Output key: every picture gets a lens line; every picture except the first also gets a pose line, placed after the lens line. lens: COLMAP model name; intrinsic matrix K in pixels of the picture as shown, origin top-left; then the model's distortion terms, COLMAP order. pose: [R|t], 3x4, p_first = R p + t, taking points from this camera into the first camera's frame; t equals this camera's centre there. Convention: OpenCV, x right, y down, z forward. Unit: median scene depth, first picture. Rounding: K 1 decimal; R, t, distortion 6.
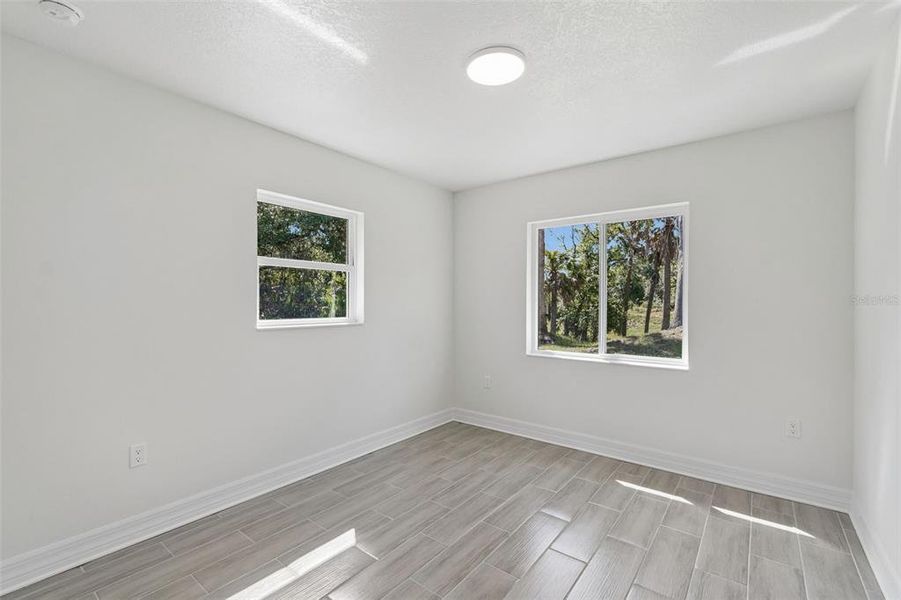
lens RADIAL K [[396.0, 0, 446.9], [0, 396.0, 302.3], [0, 0, 1]] dist [0.000337, -0.000277]
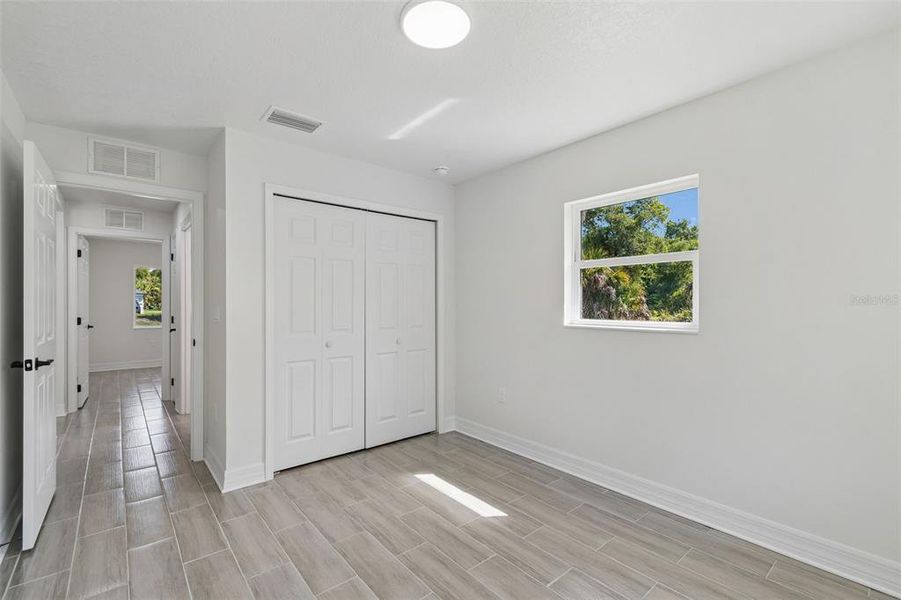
lens RADIAL K [[396.0, 0, 446.9], [0, 396.0, 302.3], [0, 0, 1]] dist [0.000337, -0.000277]
pose [[-0.203368, -0.000176, -0.979102, 0.755469], [-0.000140, 1.000000, -0.000151, -0.000473], [0.979102, 0.000106, -0.203368, 0.951763]]
